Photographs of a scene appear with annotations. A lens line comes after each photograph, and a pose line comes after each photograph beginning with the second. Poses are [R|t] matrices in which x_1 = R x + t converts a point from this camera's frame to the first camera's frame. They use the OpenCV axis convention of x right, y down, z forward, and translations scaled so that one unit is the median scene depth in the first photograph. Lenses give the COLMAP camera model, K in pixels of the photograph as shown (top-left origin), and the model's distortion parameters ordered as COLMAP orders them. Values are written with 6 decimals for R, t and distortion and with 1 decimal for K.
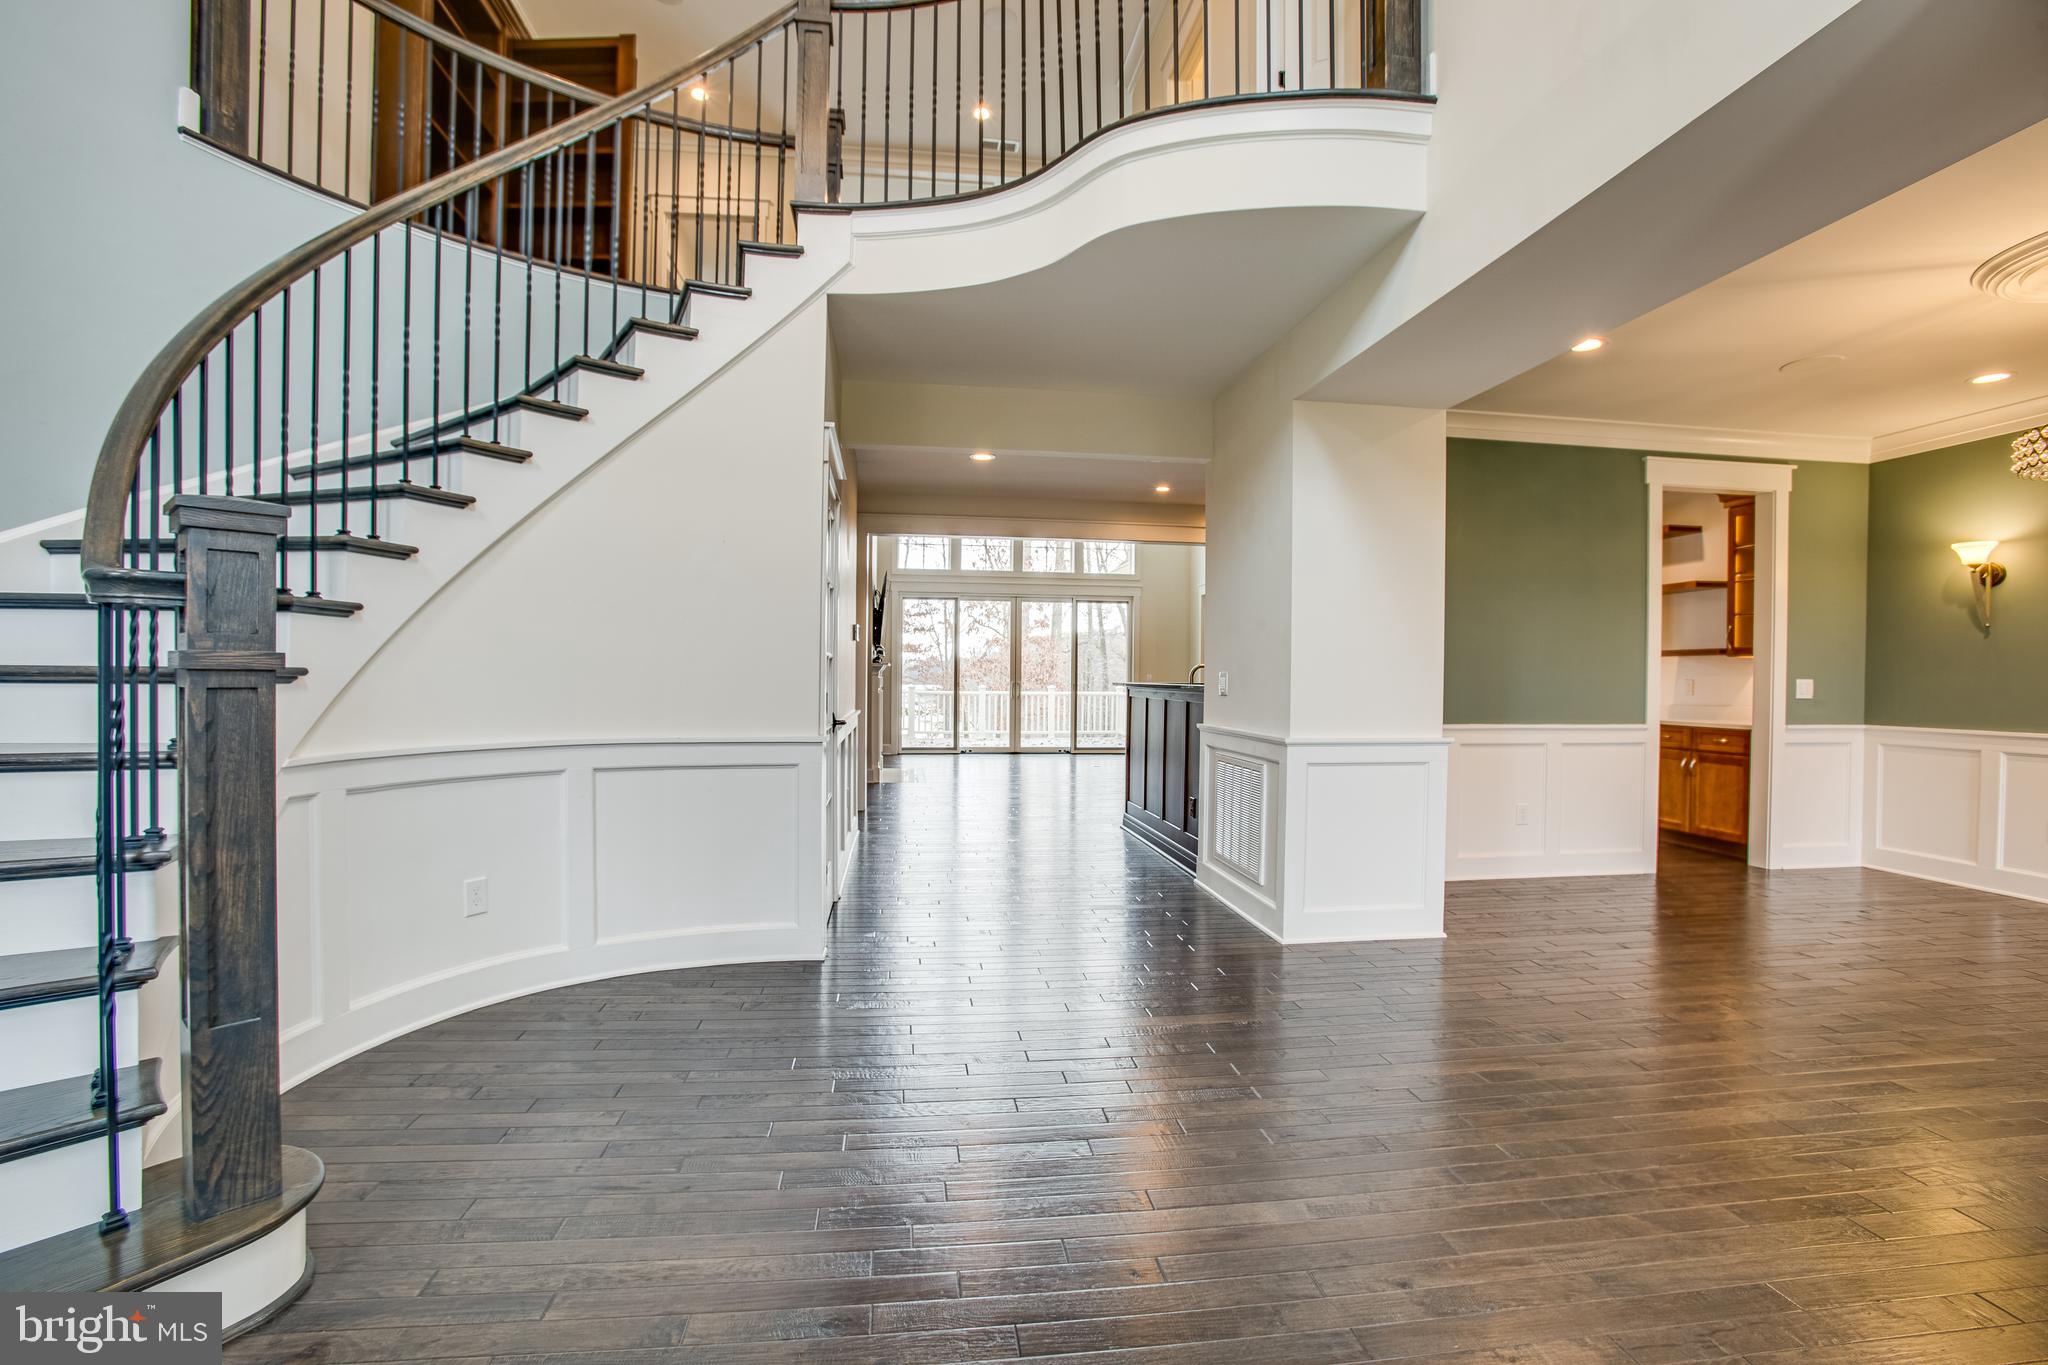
lens RADIAL K [[974.0, 0, 1024.0], [0, 974.0, 682.5], [0, 0, 1]] dist [-0.090272, 0.046954]
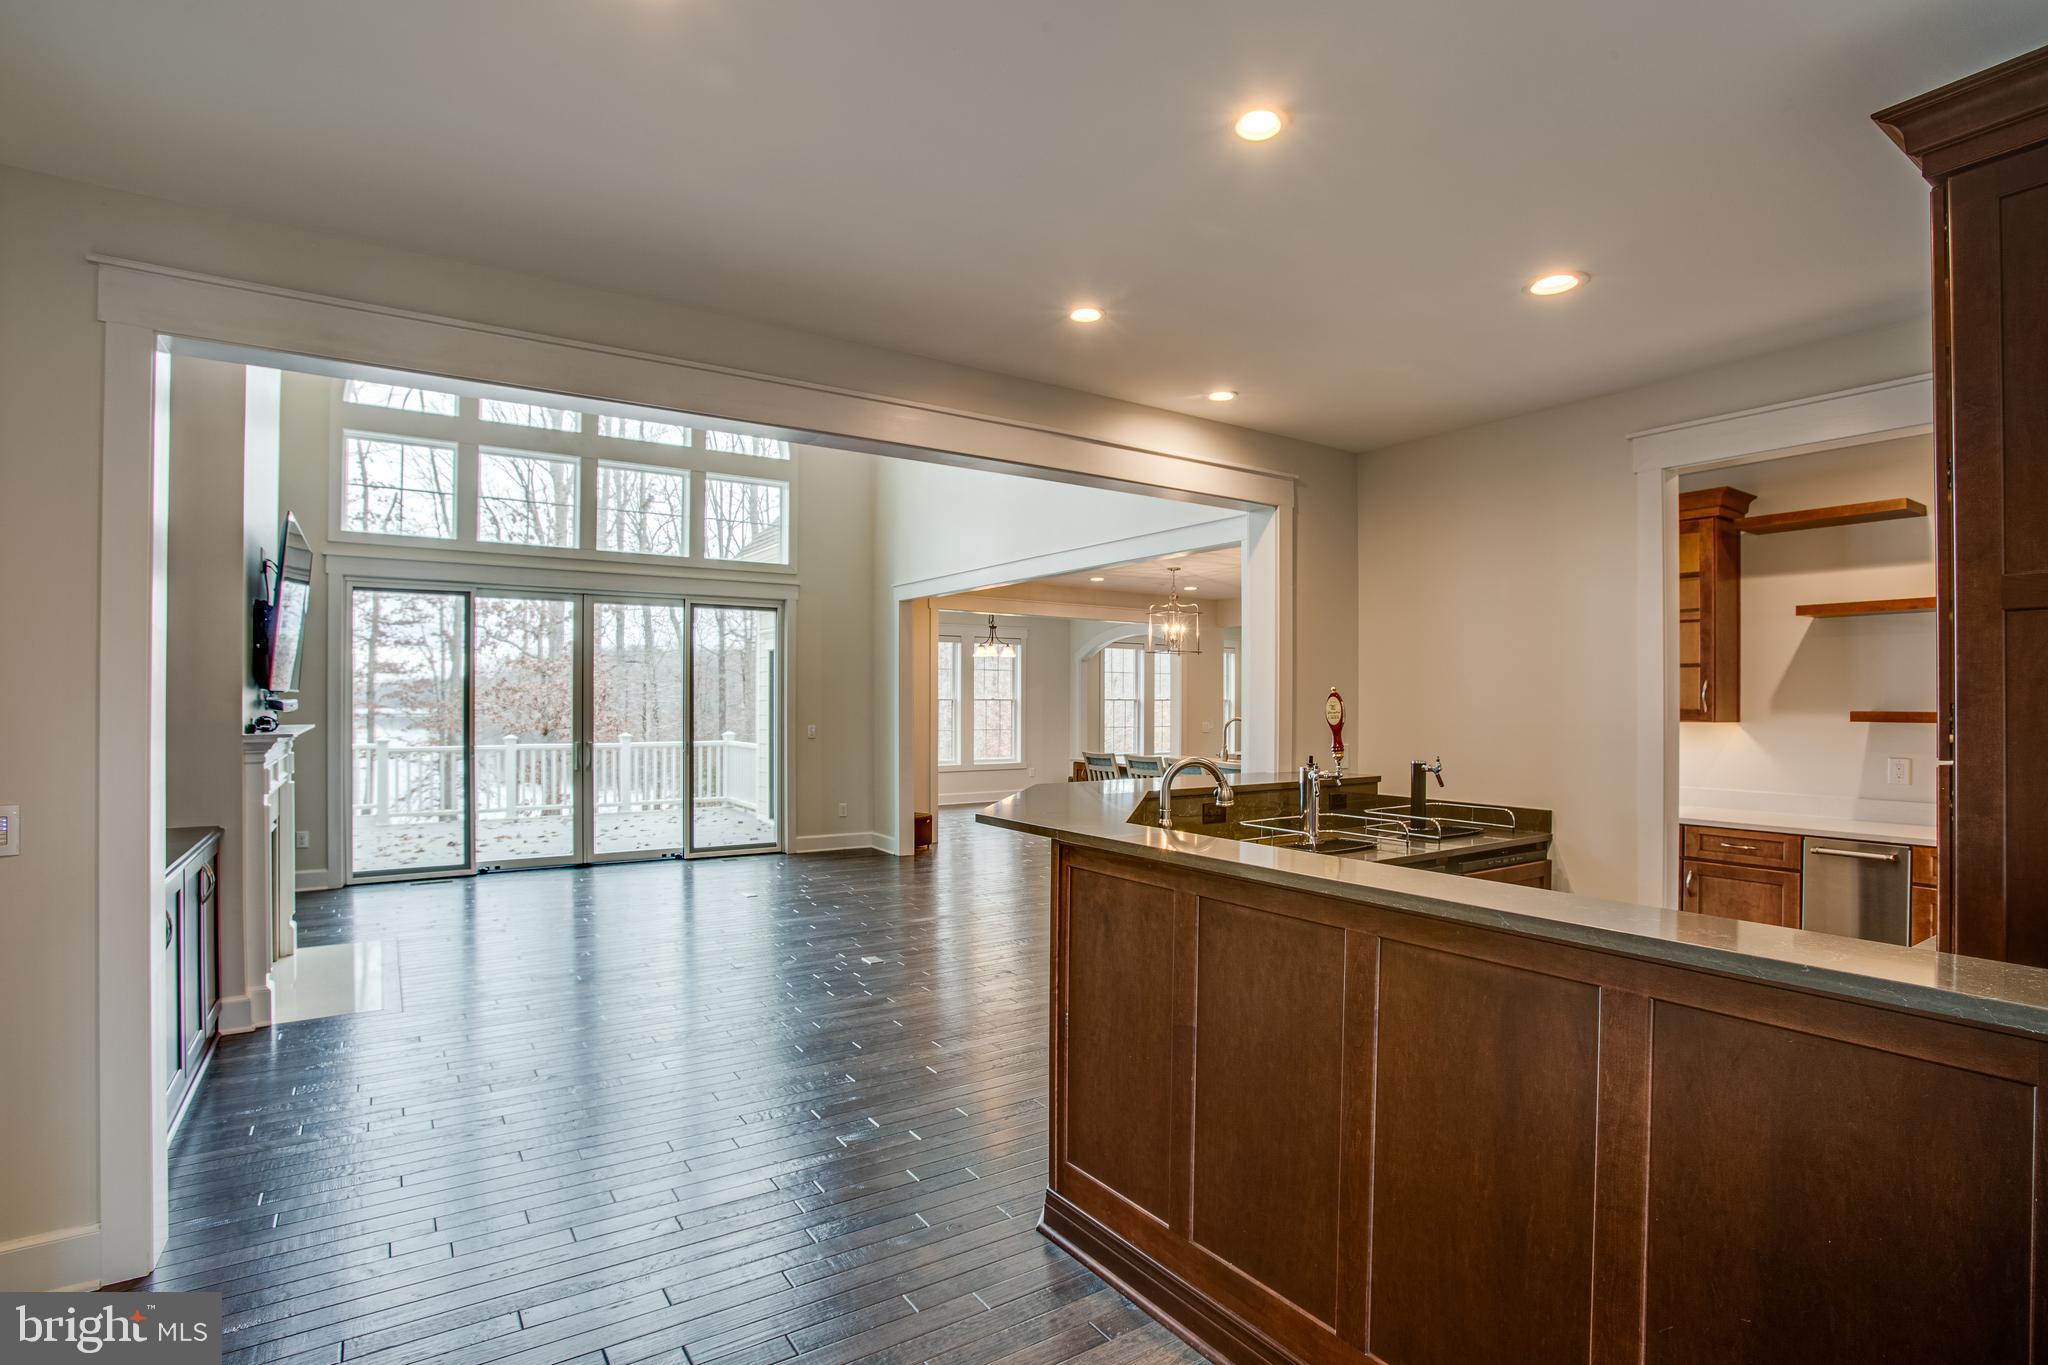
lens RADIAL K [[974.0, 0, 1024.0], [0, 974.0, 682.5], [0, 0, 1]] dist [-0.090272, 0.046954]
pose [[0.890631, 0.003932, 0.454710, -0.034262], [0.004796, 0.999826, -0.018040, -0.023665], [-0.454702, 0.018248, 0.890457, 0.376599]]
